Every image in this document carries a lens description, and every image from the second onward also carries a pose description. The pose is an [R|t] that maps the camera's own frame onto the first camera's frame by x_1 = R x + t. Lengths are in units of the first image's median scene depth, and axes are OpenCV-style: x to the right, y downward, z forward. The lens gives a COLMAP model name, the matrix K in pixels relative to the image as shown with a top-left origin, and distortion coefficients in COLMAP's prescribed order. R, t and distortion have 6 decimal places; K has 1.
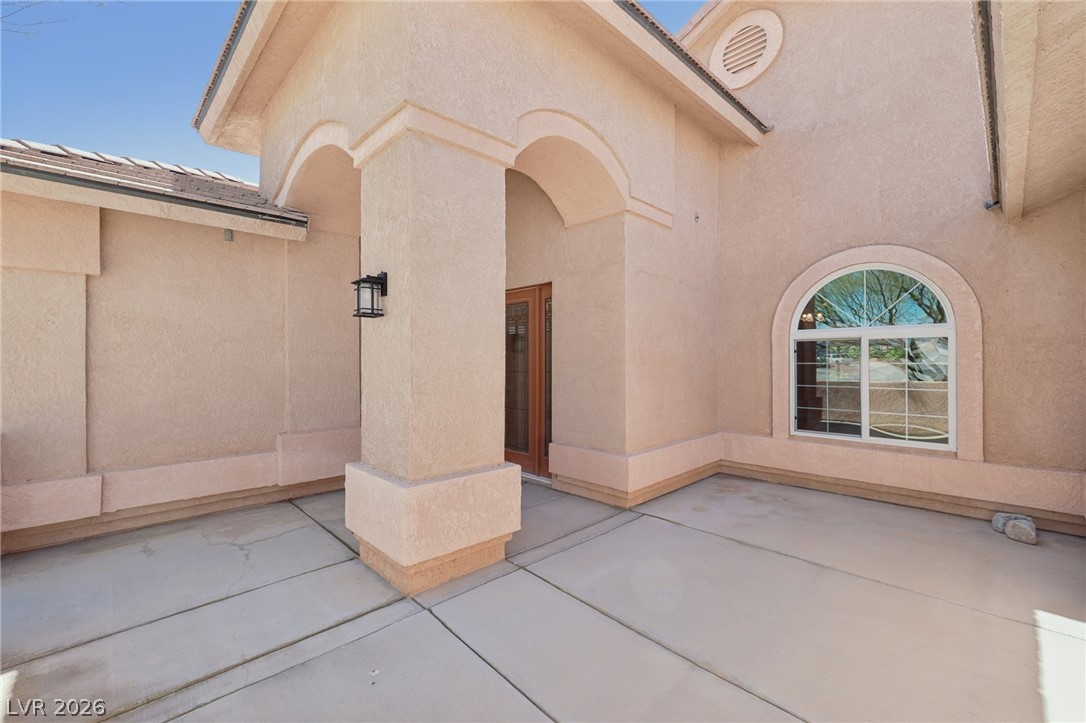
lens RADIAL K [[459.1, 0, 541.6], [0, 459.1, 359.2], [0, 0, 1]] dist [-0.001287, -0.000485]
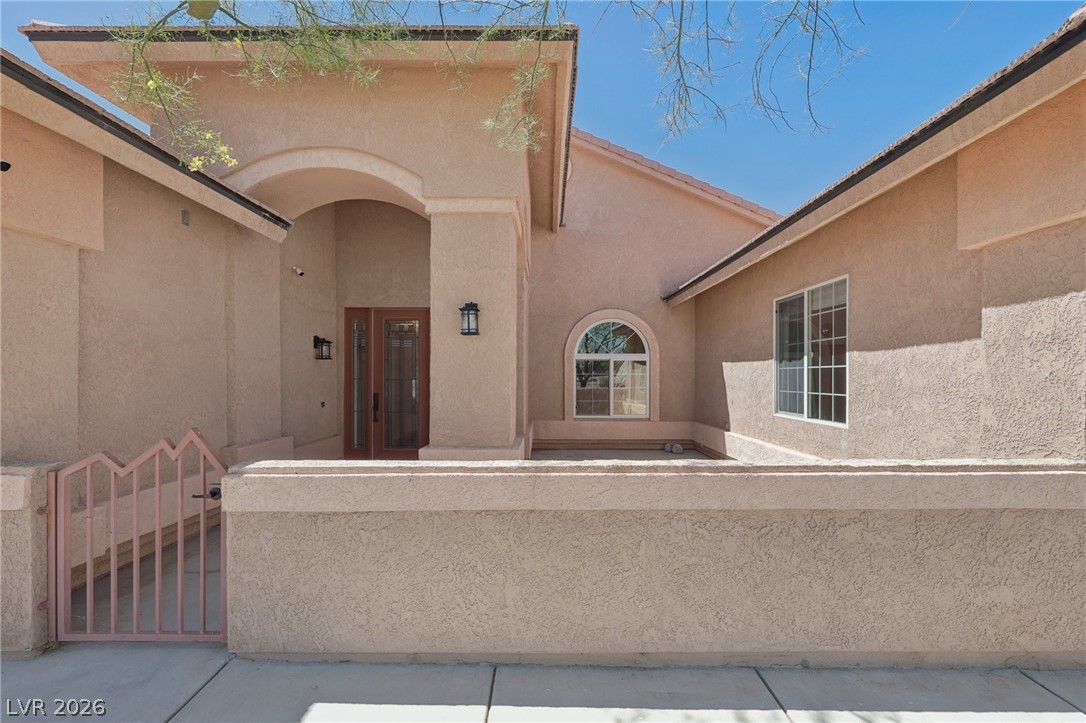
lens RADIAL K [[459.1, 0, 562.0], [0, 459.1, 378.5], [0, 0, 1]] dist [-0.001287, -0.000485]
pose [[0.685911, 0.000899, 0.727684, -0.818678], [-0.007782, 0.999951, 0.006100, 0.019095], [-0.727643, -0.009847, 0.685885, -0.103499]]
